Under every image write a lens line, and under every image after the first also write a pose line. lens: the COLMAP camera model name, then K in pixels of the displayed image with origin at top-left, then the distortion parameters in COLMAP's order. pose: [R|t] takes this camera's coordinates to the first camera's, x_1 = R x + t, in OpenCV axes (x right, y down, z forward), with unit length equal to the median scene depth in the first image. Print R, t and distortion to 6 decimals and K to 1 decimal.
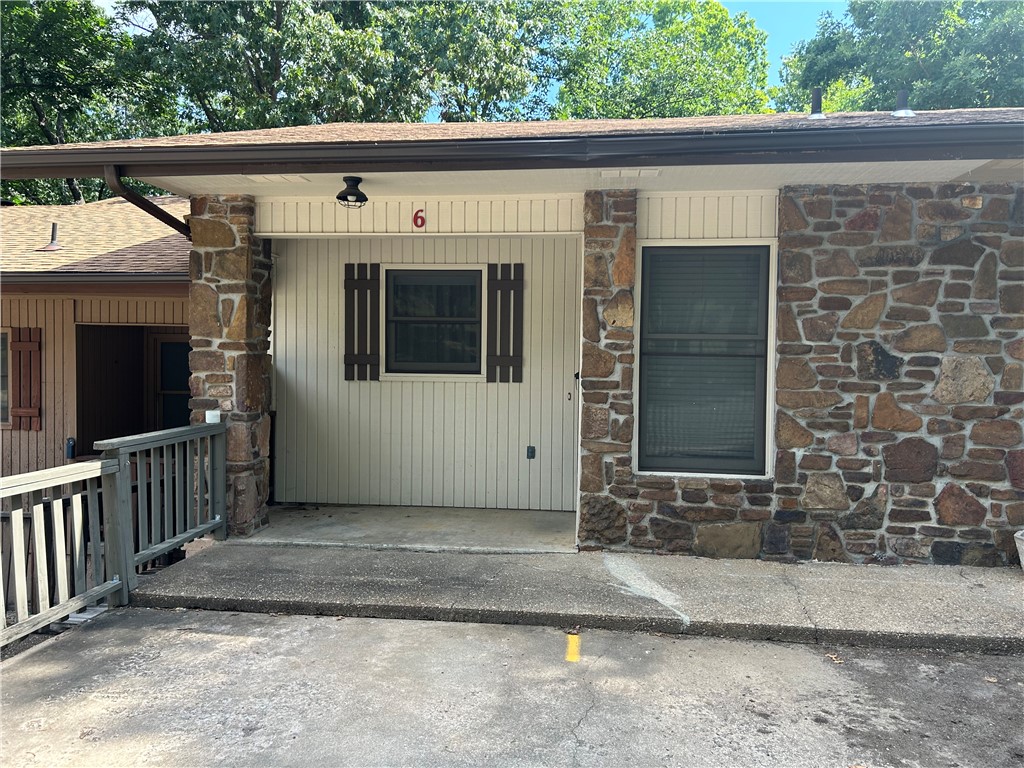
lens RADIAL K [[781.8, 0, 517.8], [0, 781.8, 382.5], [0, 0, 1]] dist [0.108305, -0.159631]
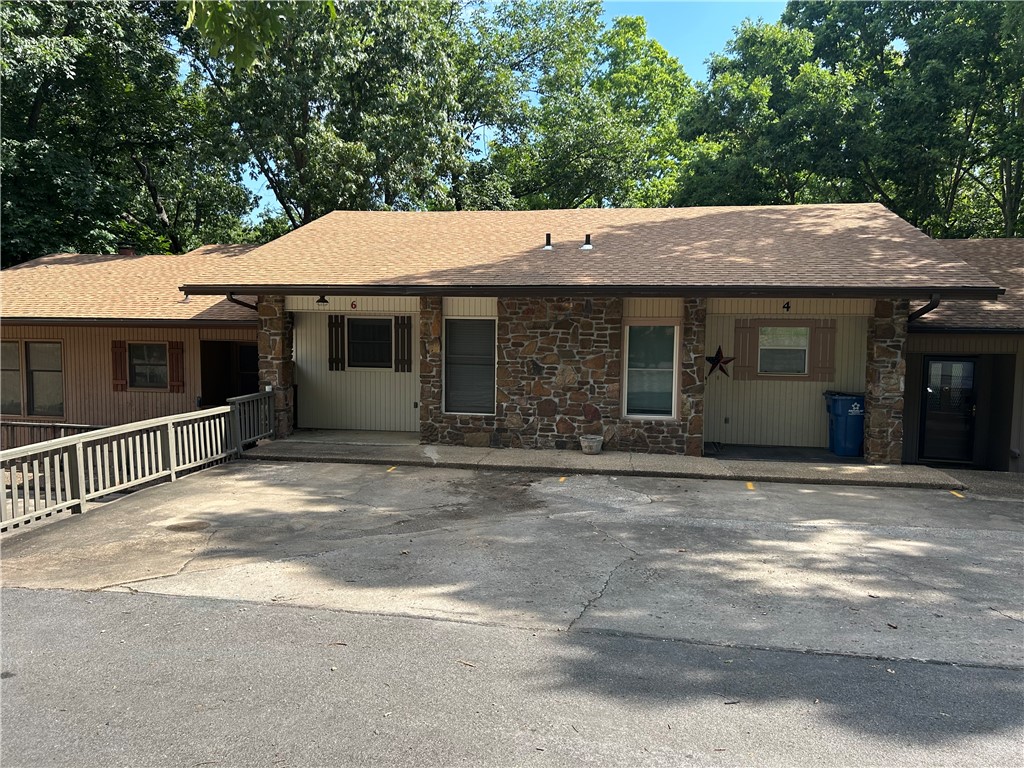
lens RADIAL K [[781.8, 0, 517.8], [0, 781.8, 382.5], [0, 0, 1]] dist [0.108305, -0.159631]
pose [[0.998553, 0.003894, -0.053629, 0.515563], [-0.001025, 0.998571, 0.053425, -0.108078], [0.053760, -0.053293, 0.997131, -1.393774]]
